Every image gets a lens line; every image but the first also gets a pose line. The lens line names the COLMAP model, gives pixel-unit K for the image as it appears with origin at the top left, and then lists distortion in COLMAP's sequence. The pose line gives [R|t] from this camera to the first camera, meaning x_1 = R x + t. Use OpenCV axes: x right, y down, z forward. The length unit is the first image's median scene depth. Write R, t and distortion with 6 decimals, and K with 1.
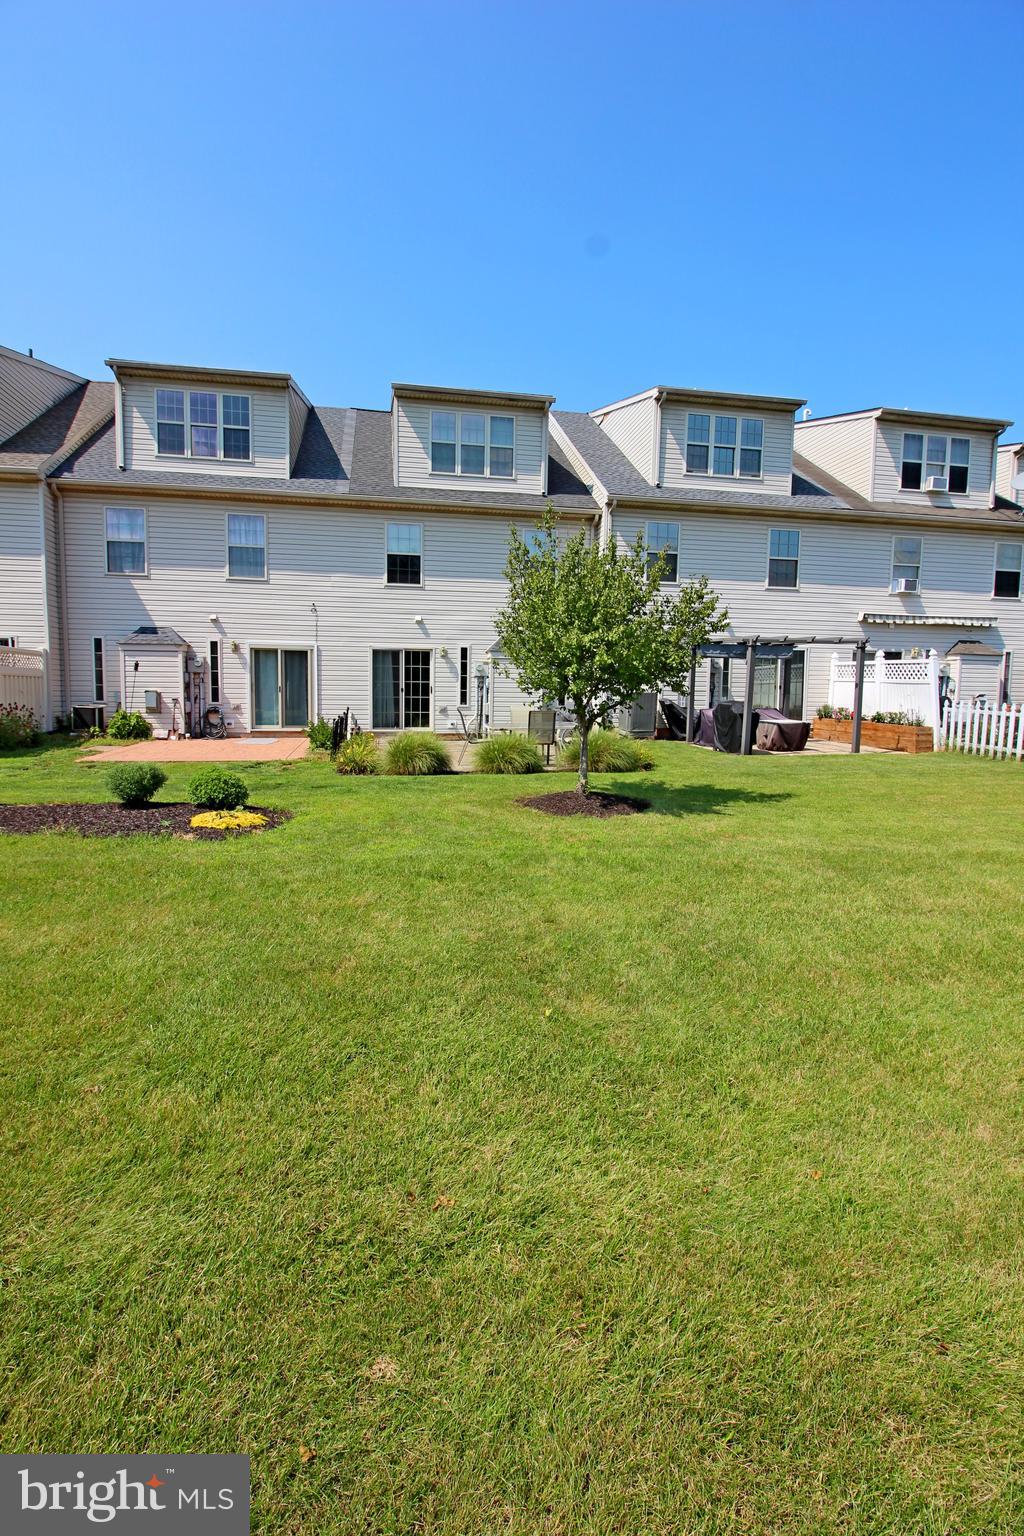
lens RADIAL K [[711.7, 0, 508.4], [0, 711.7, 746.3], [0, 0, 1]] dist [-0.000726, -0.012537]
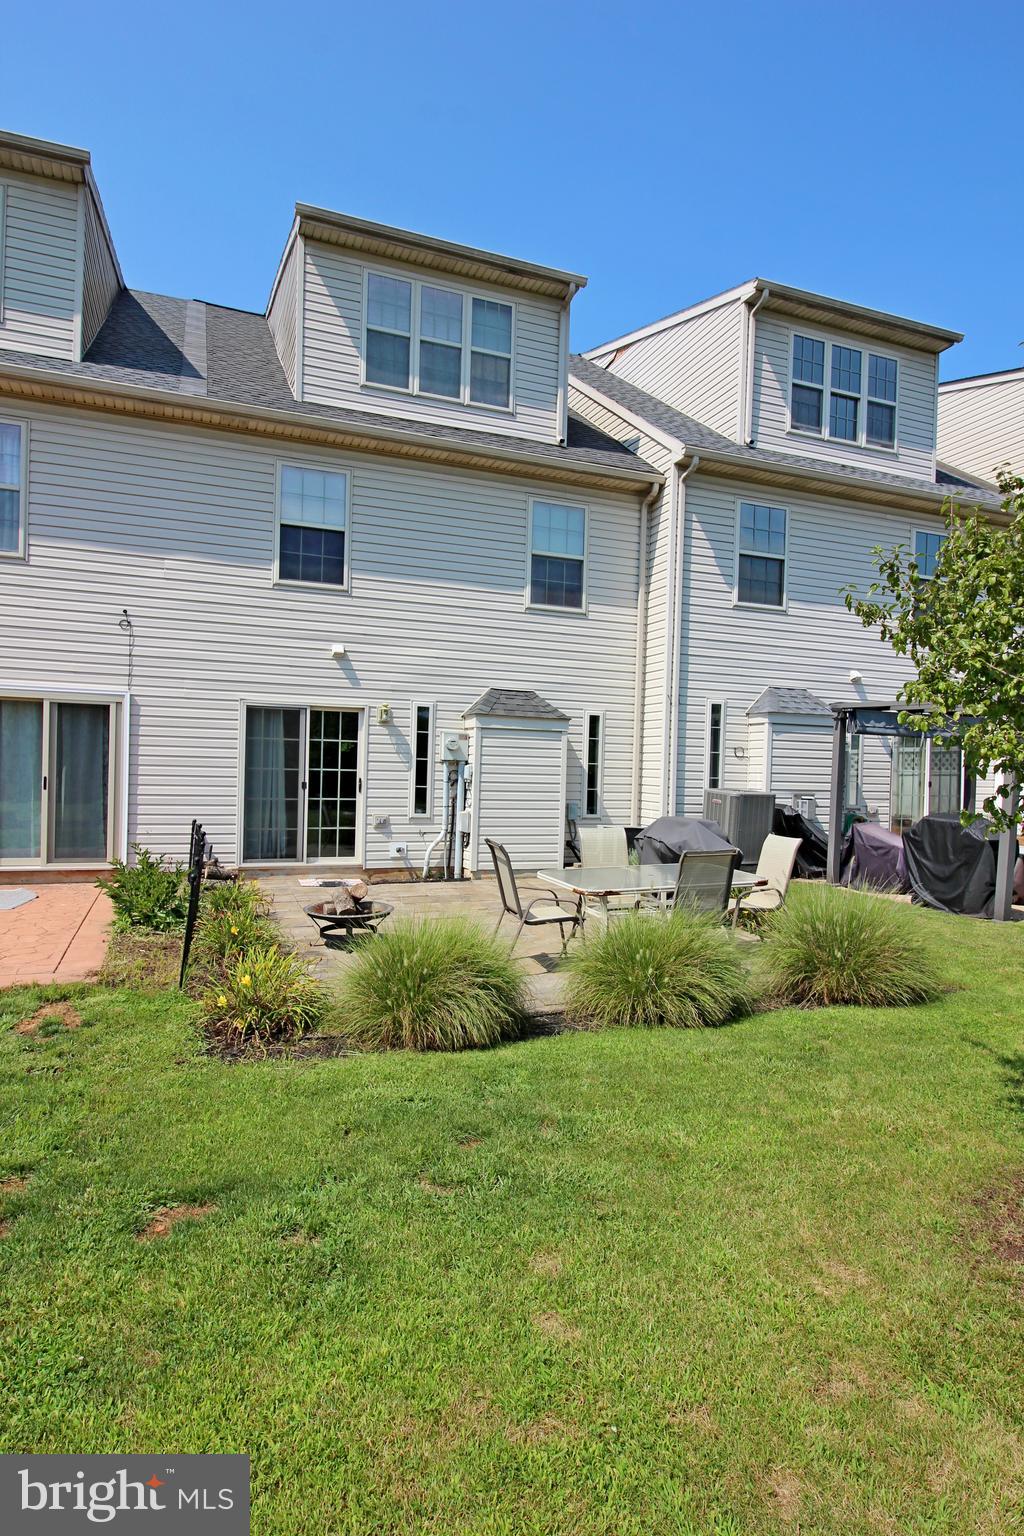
lens RADIAL K [[832.8, 0, 512.3], [0, 832.8, 775.2], [0, 0, 1]] dist [0.000821, -0.001704]
pose [[0.980788, 0.009288, 0.194855, -0.118486], [0.004488, 0.997527, -0.070136, -0.043353], [-0.195025, 0.069663, 0.978321, 0.378780]]
